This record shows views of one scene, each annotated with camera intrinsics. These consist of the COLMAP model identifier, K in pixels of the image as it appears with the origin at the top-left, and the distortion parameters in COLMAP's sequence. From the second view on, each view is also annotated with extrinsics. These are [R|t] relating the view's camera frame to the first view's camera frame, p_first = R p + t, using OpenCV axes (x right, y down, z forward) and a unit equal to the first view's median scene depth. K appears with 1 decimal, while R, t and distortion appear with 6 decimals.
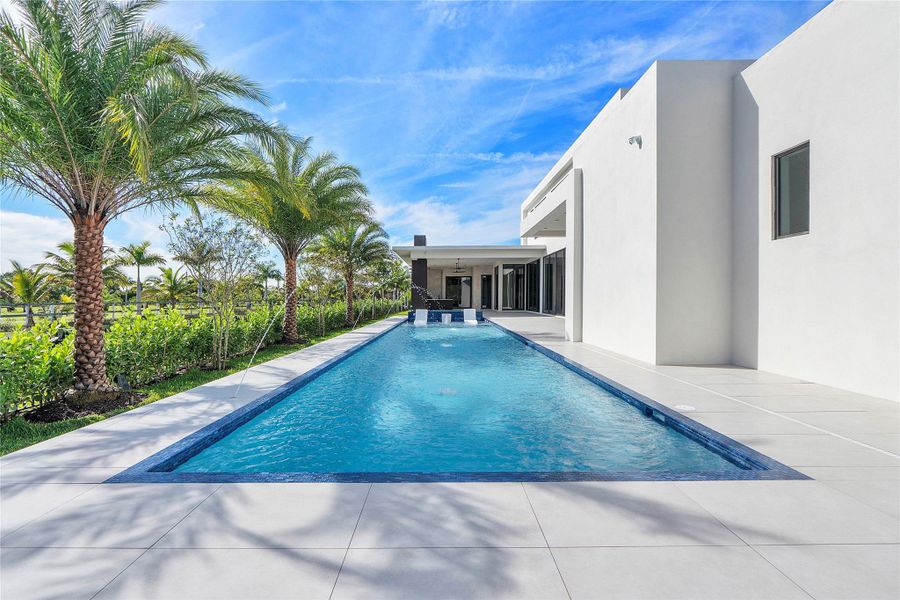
lens RADIAL K [[395.5, 0, 446.8], [0, 395.5, 299.9], [0, 0, 1]] dist [0.001016, 0.000027]
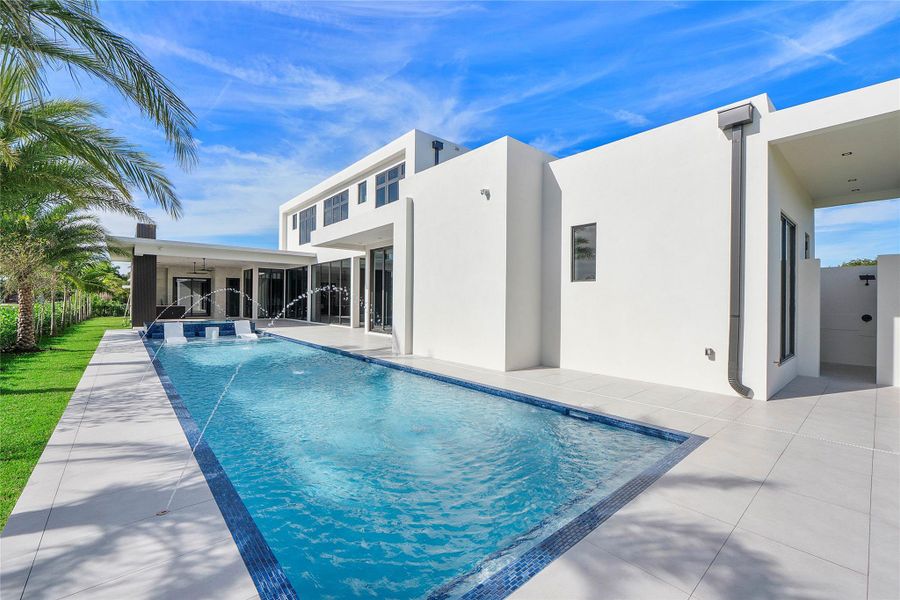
lens RADIAL K [[381.0, 0, 451.5], [0, 381.0, 298.8], [0, 0, 1]] dist [-0.004987, -0.000543]
pose [[0.747527, 0.012687, 0.664110, -0.292346], [-0.009036, 0.999919, -0.008931, -0.041337], [-0.664170, 0.000675, 0.747581, 0.126164]]
